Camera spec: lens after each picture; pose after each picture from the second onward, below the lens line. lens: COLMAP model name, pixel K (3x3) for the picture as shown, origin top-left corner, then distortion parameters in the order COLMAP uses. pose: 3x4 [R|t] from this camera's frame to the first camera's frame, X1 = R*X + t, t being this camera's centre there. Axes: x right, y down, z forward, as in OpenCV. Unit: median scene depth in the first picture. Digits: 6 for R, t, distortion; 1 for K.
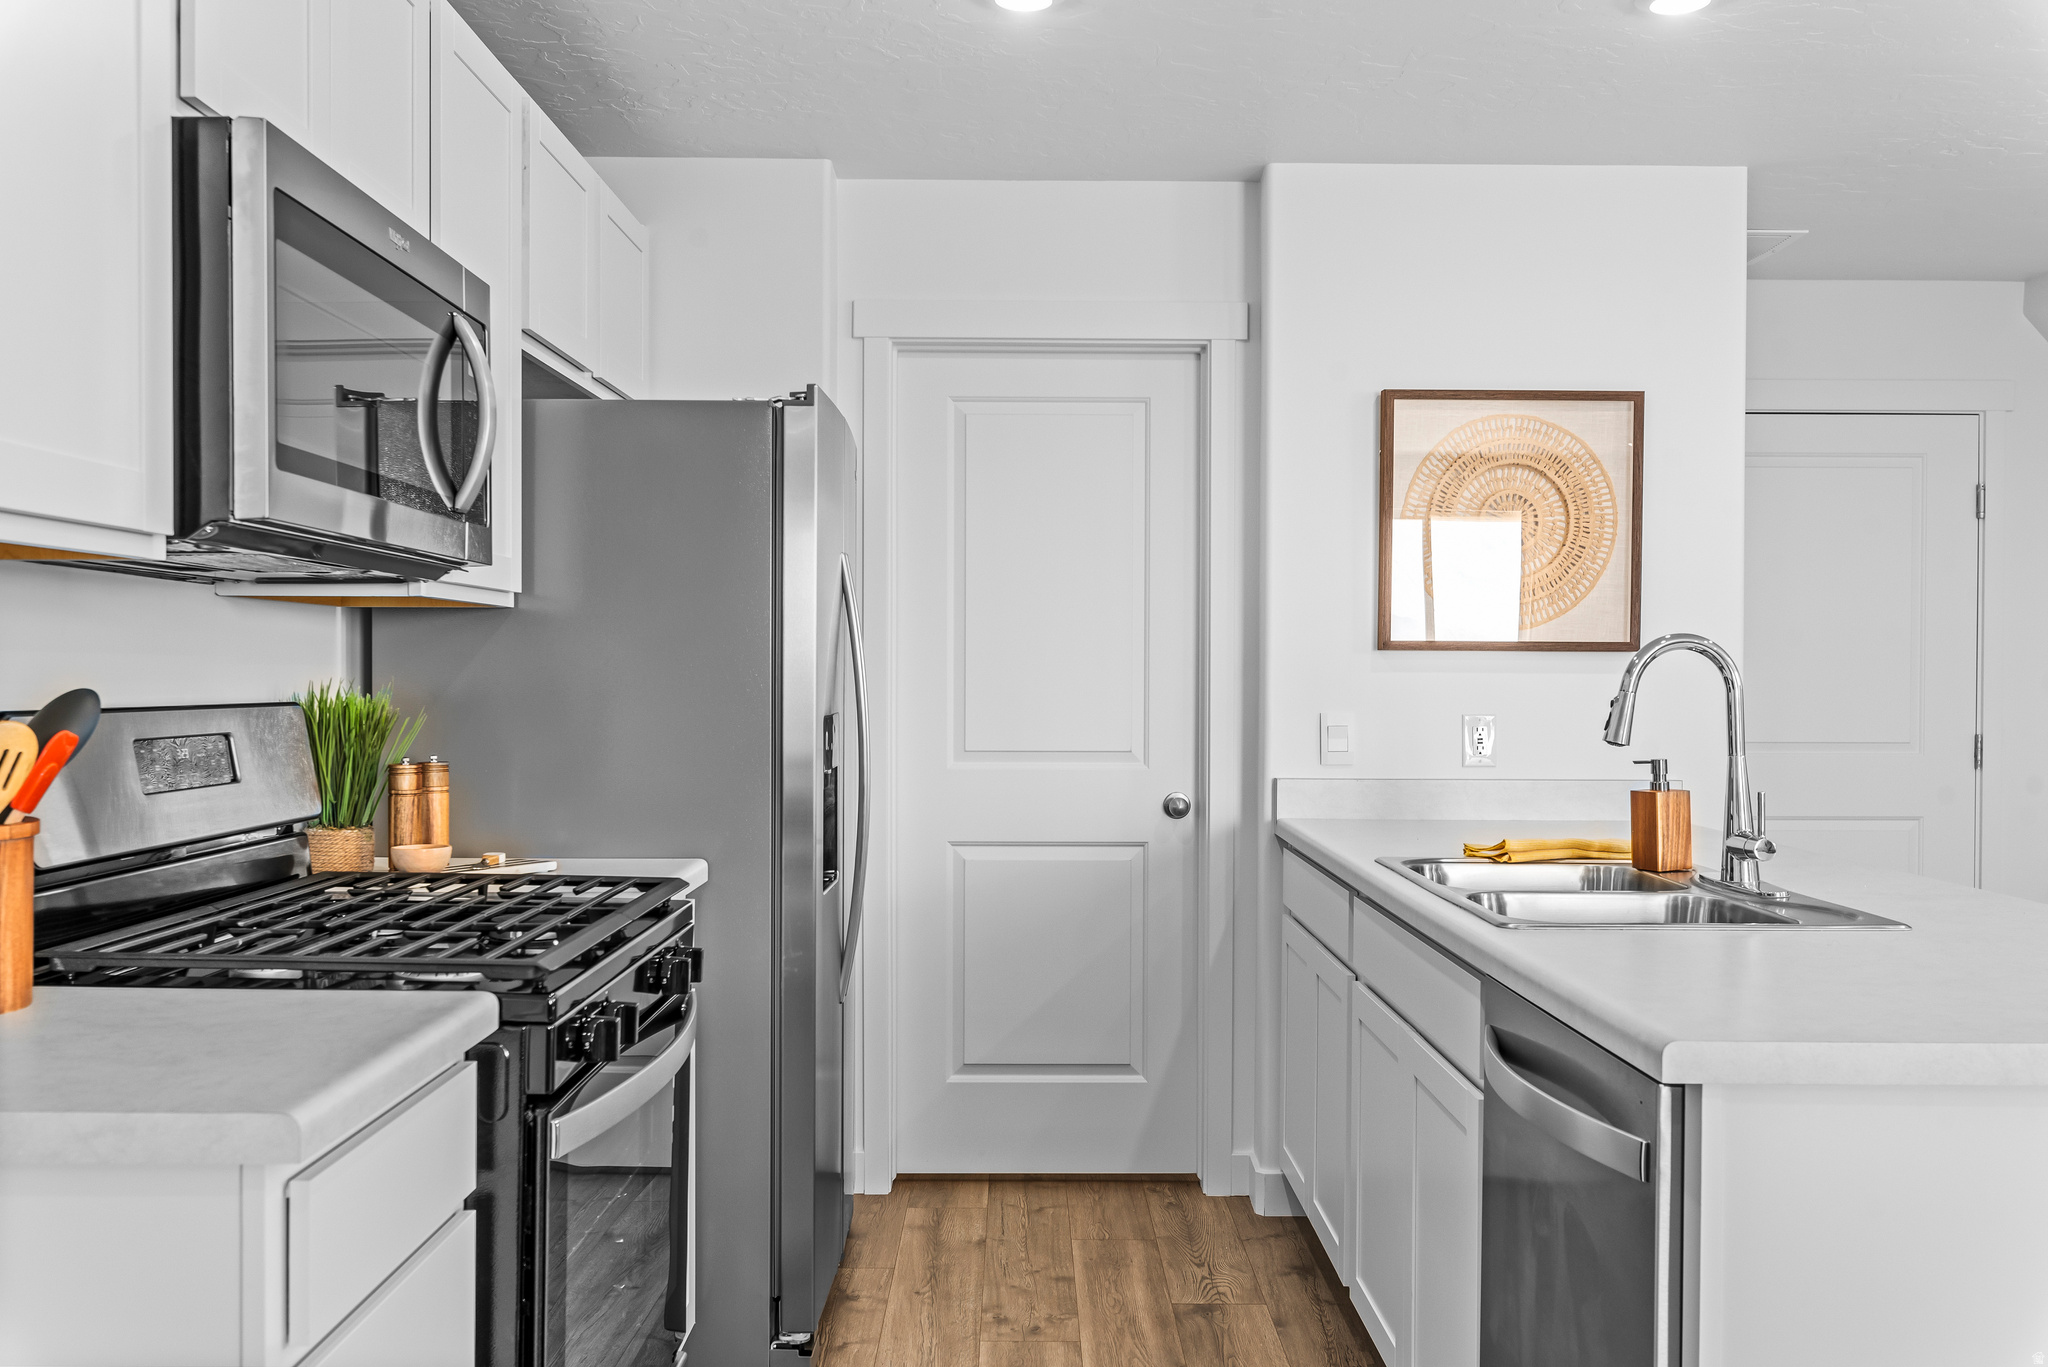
lens RADIAL K [[1710.0, 0, 1026.8], [0, 1710.0, 688.4], [0, 0, 1]] dist [0.019218, 0.002987]
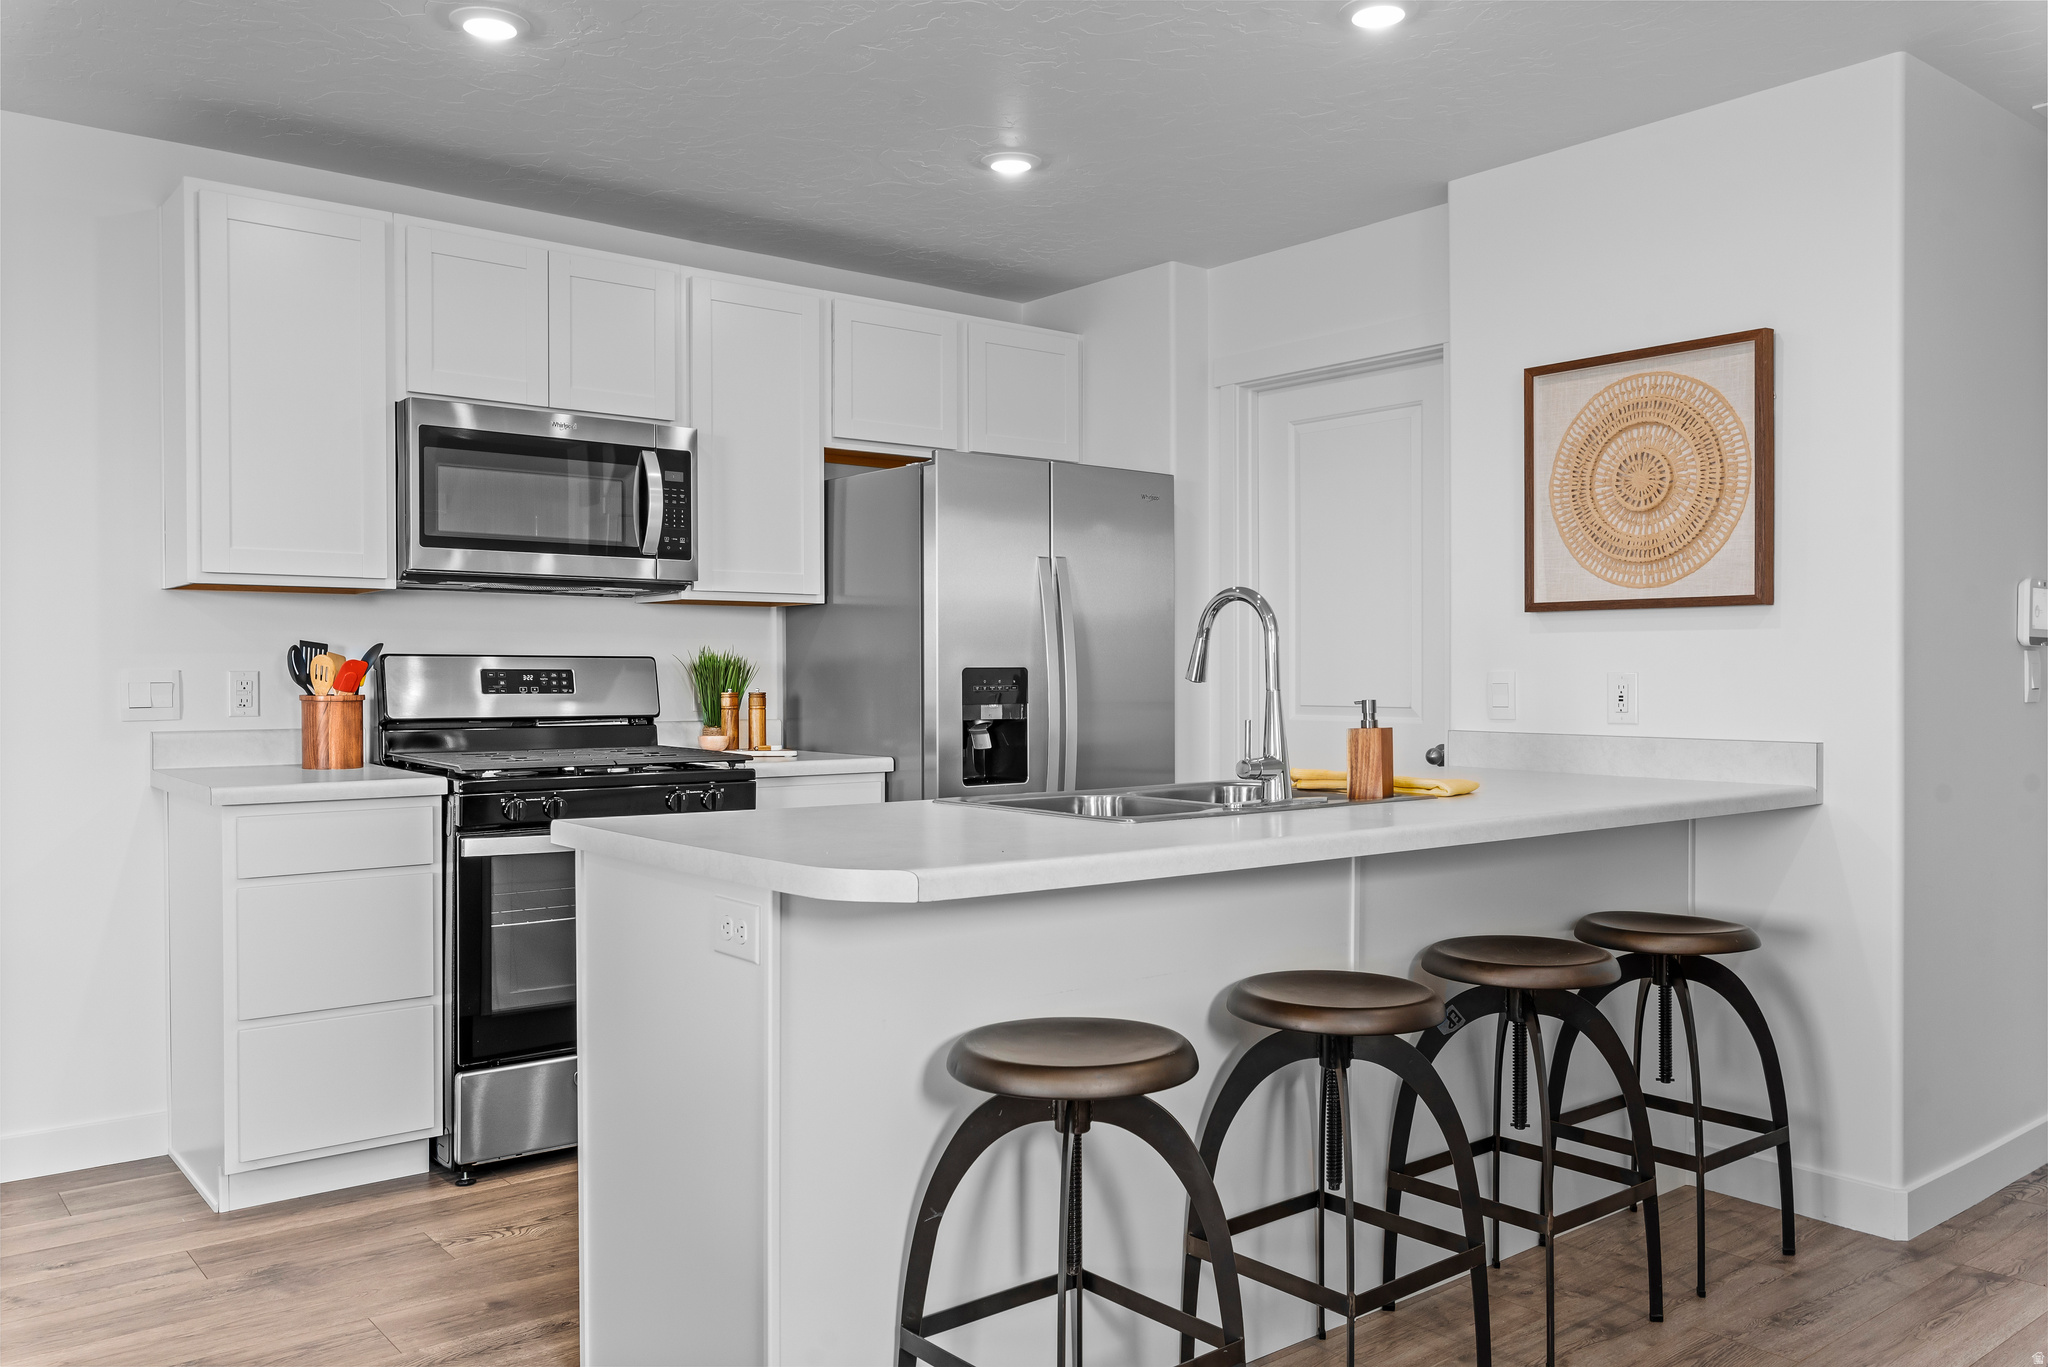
lens RADIAL K [[1549.3, 0, 1032.7], [0, 1549.3, 678.5], [0, 0, 1]] dist [-0.007980, -0.001638]
pose [[0.632917, -0.001404, -0.774218, 0.757108], [-0.002960, 0.999987, -0.004233, 0.024017], [0.774214, 0.004971, 0.632904, 0.148704]]
